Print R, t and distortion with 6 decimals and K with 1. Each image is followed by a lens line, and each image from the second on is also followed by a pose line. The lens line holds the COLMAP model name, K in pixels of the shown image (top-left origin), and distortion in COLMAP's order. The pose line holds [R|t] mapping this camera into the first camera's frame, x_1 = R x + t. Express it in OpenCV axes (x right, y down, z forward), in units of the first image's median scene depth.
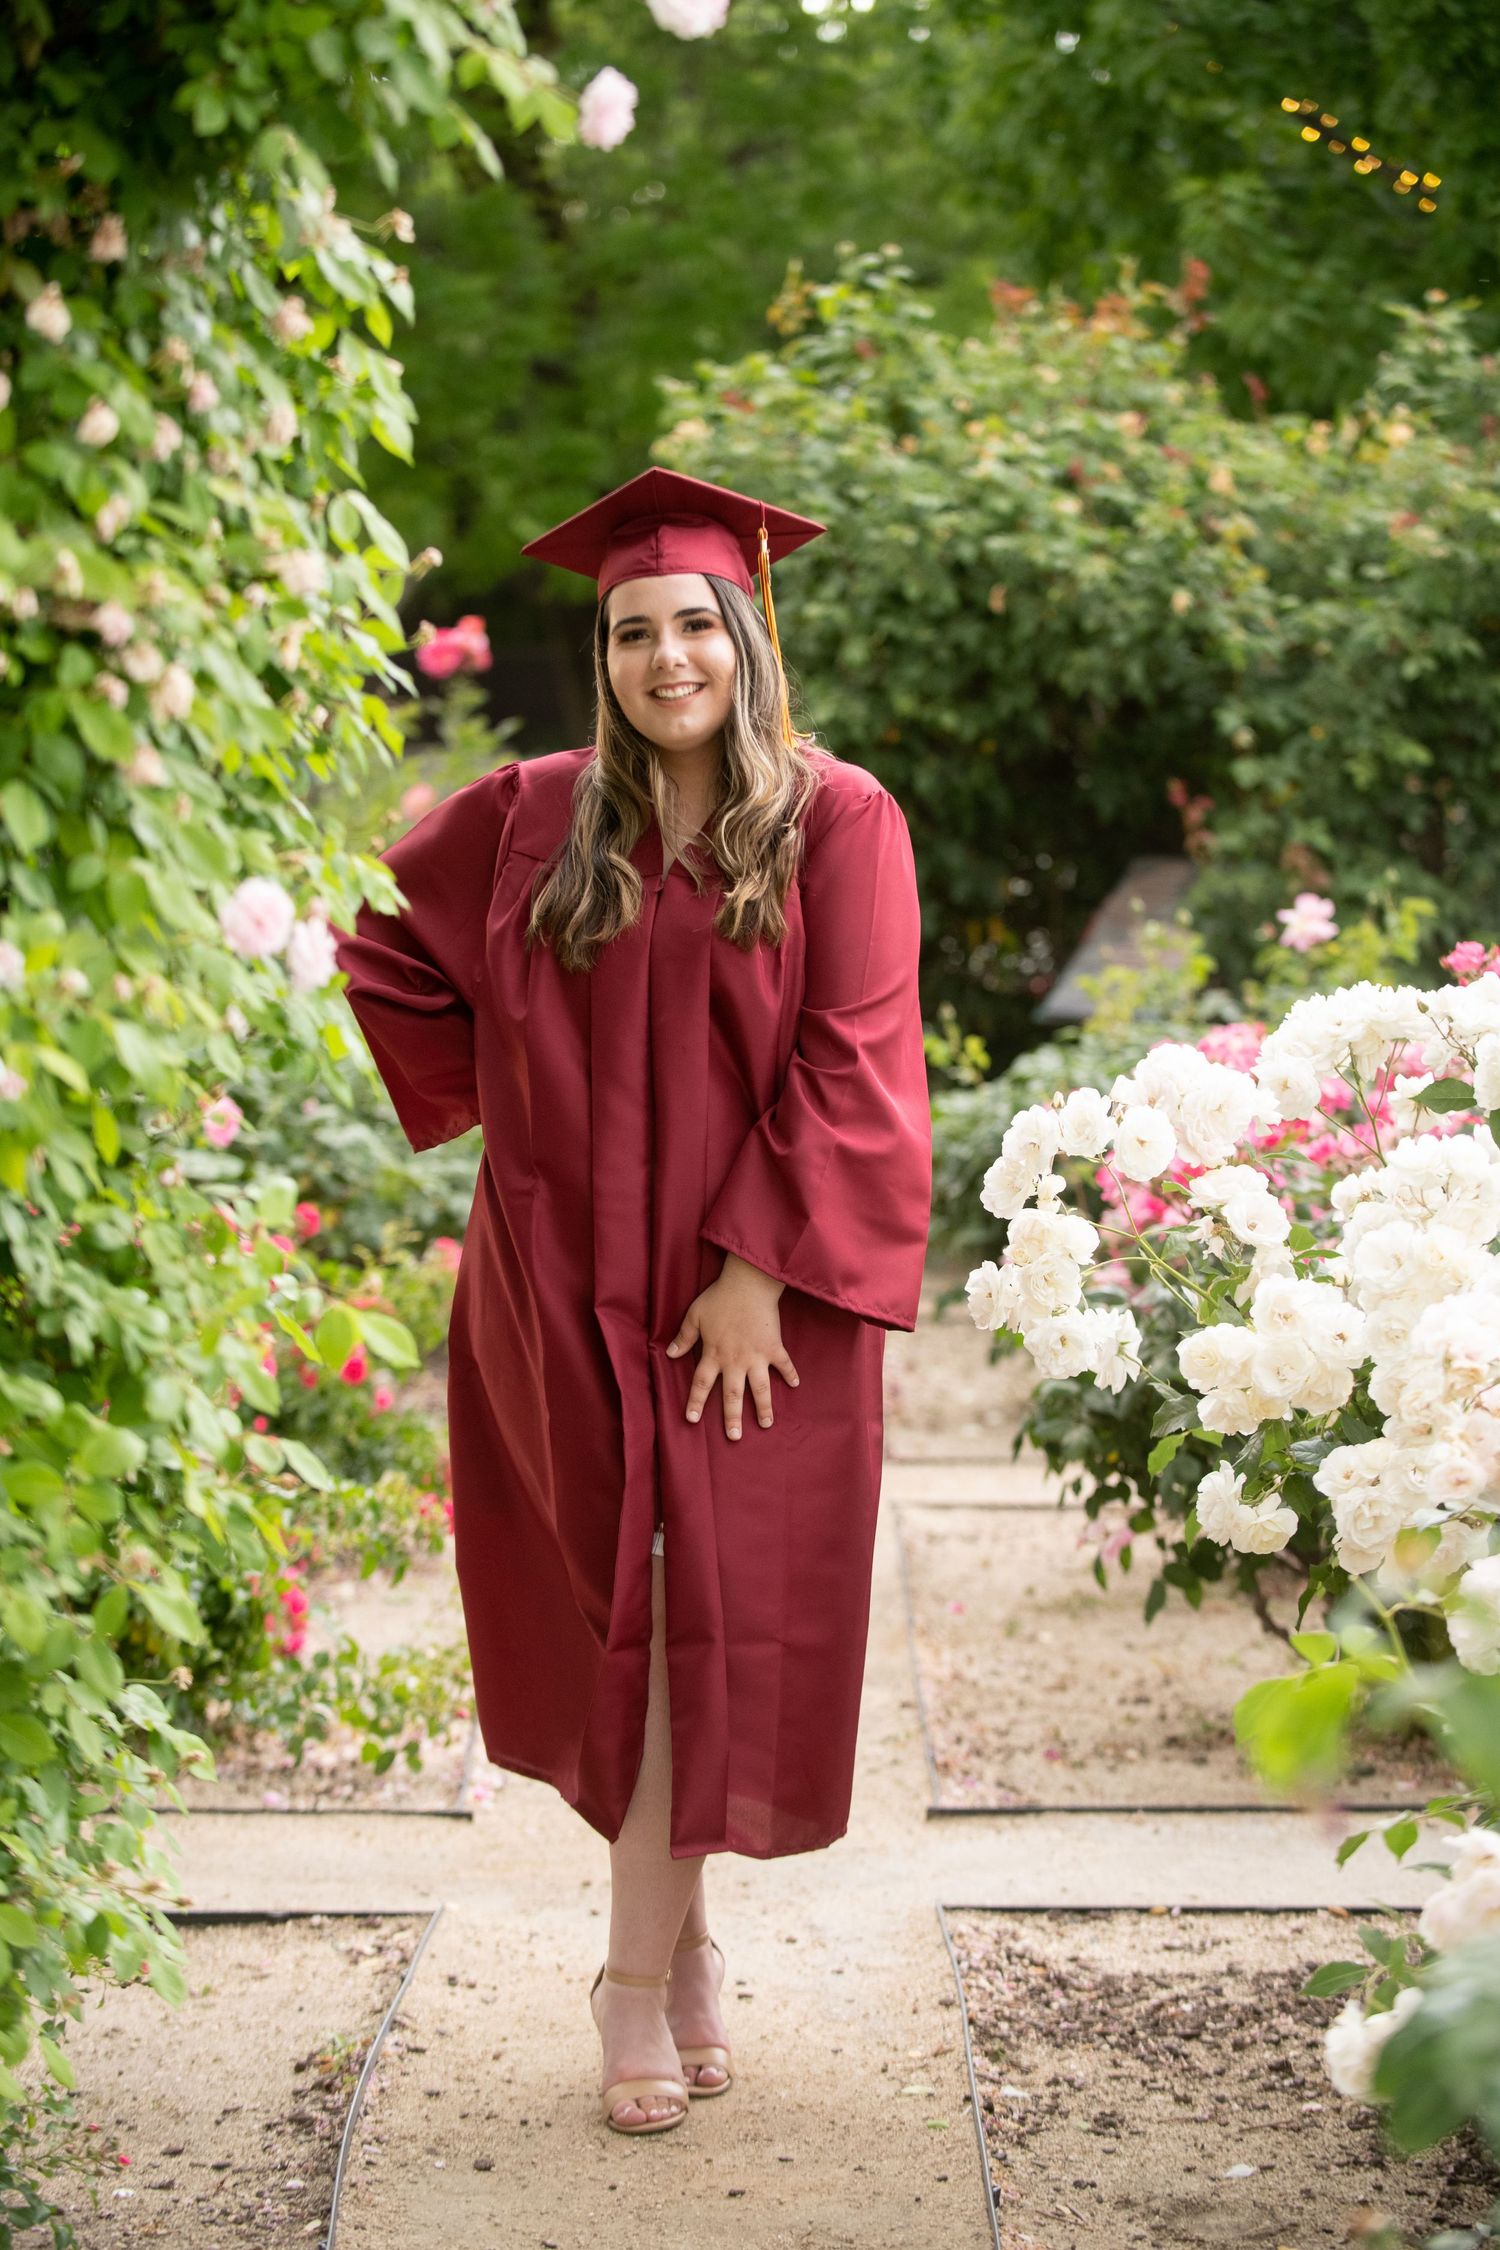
lens RADIAL K [[5521.6, 0, 748.3], [0, 5521.6, 1127.3], [0, 0, 1]] dist [0.132645, 0.000000]
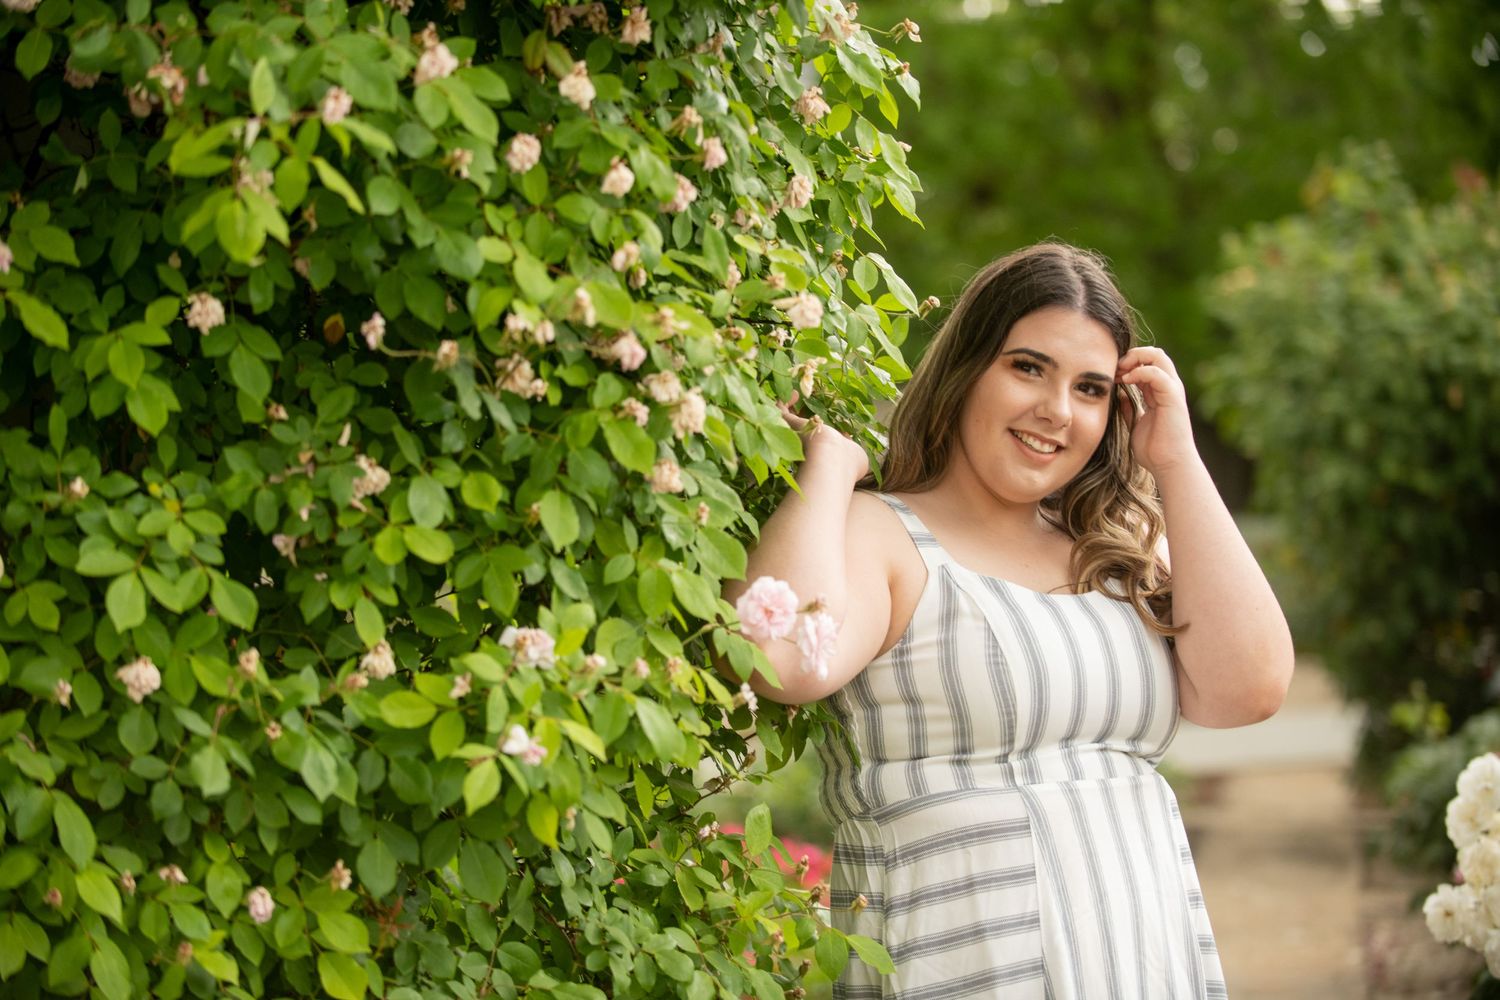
lens RADIAL K [[3877.6, 0, 750.1], [0, 3877.6, 499.7], [0, 0, 1]] dist [-0.265752, 0.000000]
pose [[0.990508, -0.004074, -0.137395, 0.018291], [-0.005489, 0.997591, -0.069148, -0.004369], [0.137346, 0.069245, 0.988100, 0.194296]]
